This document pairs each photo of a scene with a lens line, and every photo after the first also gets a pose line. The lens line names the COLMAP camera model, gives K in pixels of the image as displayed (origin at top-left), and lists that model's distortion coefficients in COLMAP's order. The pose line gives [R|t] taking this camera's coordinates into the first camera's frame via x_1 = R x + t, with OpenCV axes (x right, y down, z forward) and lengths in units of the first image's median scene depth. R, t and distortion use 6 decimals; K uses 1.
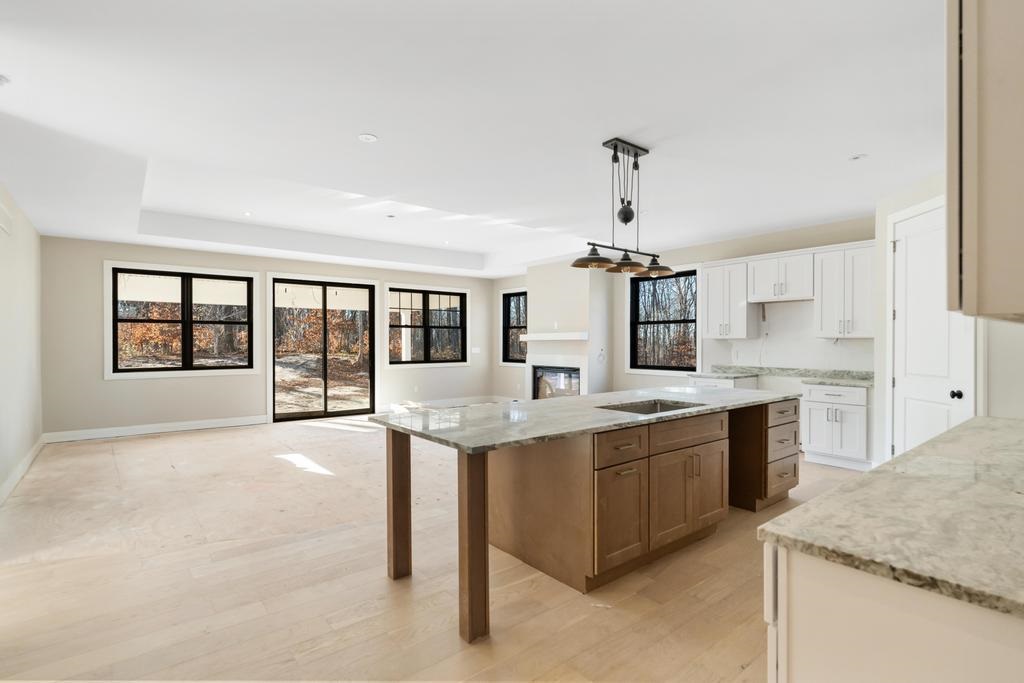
lens RADIAL K [[487.3, 0, 509.1], [0, 487.3, 343.1], [0, 0, 1]] dist [-0.003824, -0.000266]
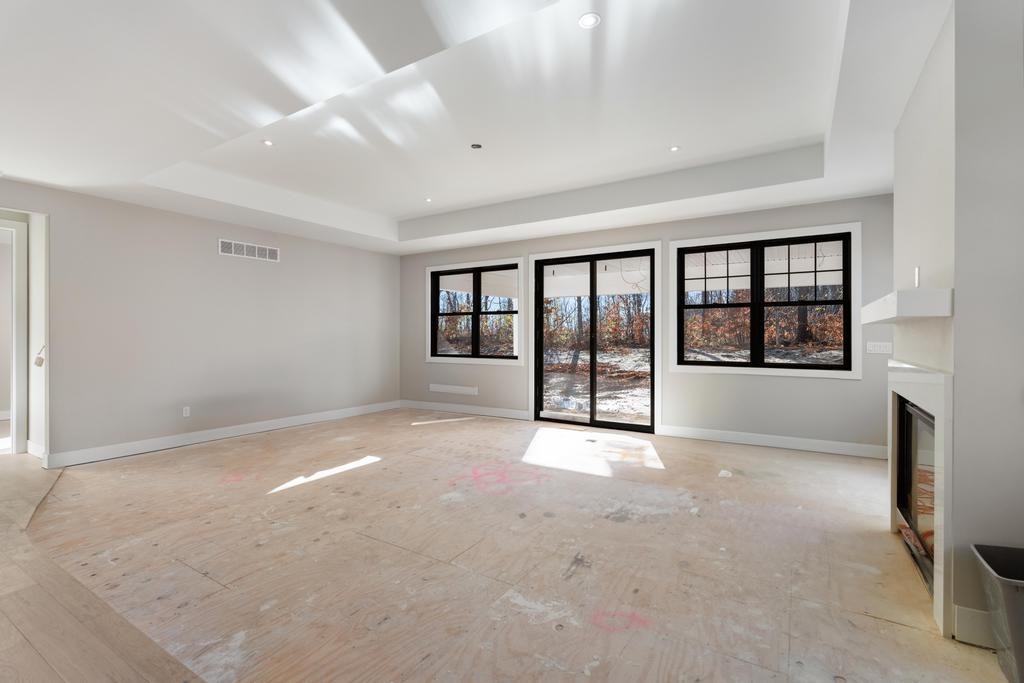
lens RADIAL K [[464.2, 0, 511.4], [0, 464.2, 329.2], [0, 0, 1]] dist [-0.000040, -0.000419]
pose [[0.330442, -0.008680, -0.943786, 0.337051], [-0.000927, 0.999954, -0.009521, 0.001590], [0.943826, 0.004021, 0.330419, 0.720291]]
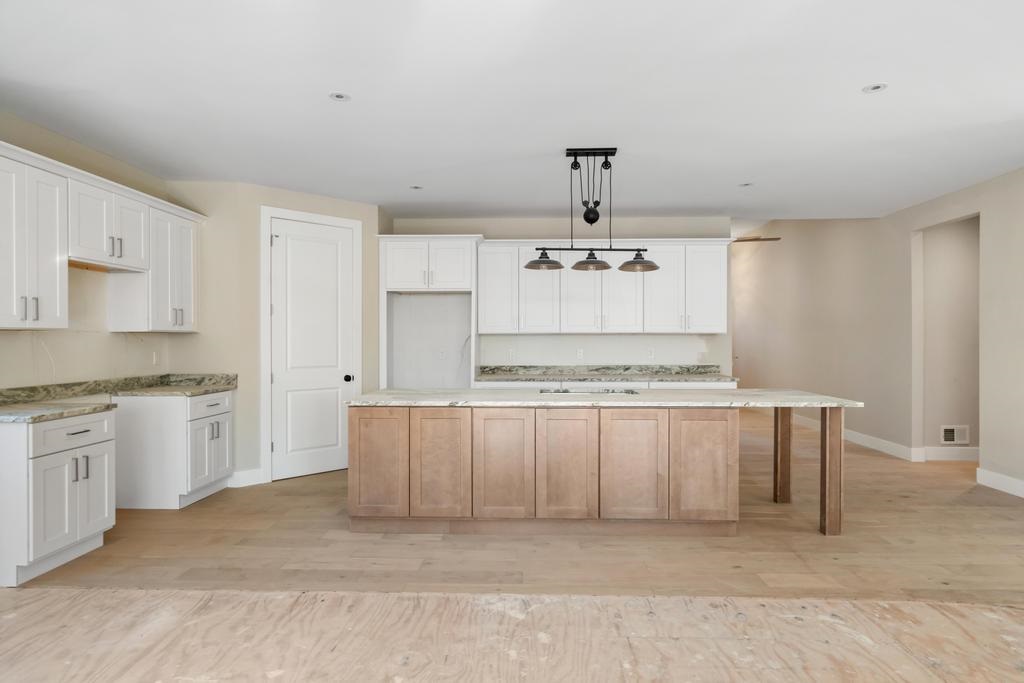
lens RADIAL K [[567.8, 0, 512.0], [0, 567.8, 341.5], [0, 0, 1]] dist [-0.002715, -0.000812]
pose [[-0.752872, -0.000709, 0.658166, -0.199739], [0.003140, 0.999984, 0.004669, 0.001449], [-0.658159, 0.005582, -0.752858, 0.932570]]
